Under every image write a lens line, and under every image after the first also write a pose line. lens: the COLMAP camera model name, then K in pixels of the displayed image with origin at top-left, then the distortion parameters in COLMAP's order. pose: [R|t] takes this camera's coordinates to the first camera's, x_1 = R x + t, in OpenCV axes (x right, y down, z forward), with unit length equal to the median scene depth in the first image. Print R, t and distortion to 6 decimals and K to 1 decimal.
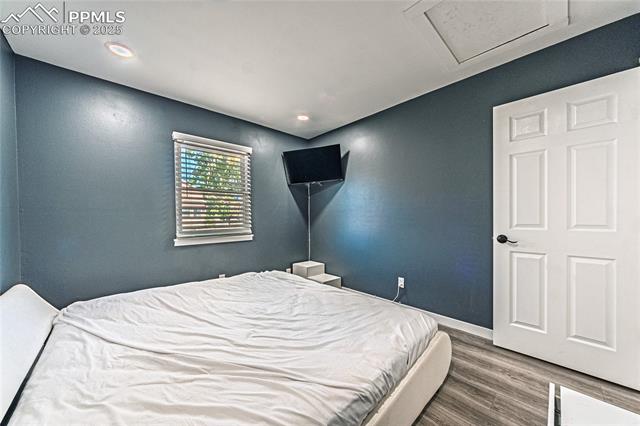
lens RADIAL K [[231.5, 0, 319.2], [0, 231.5, 218.5], [0, 0, 1]] dist [0.000803, 0.000000]
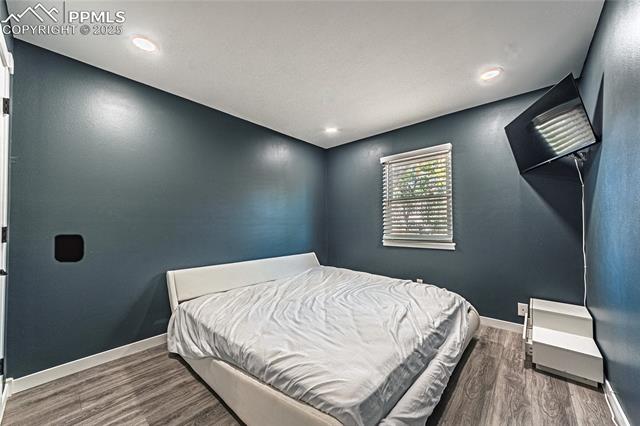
lens RADIAL K [[231.5, 0, 319.2], [0, 231.5, 218.5], [0, 0, 1]] dist [0.000803, 0.000000]
pose [[0.085023, -0.021051, -0.996157, 0.638059], [0.002334, 0.999778, -0.020929, -0.005899], [0.996376, -0.000545, 0.085053, 0.528492]]
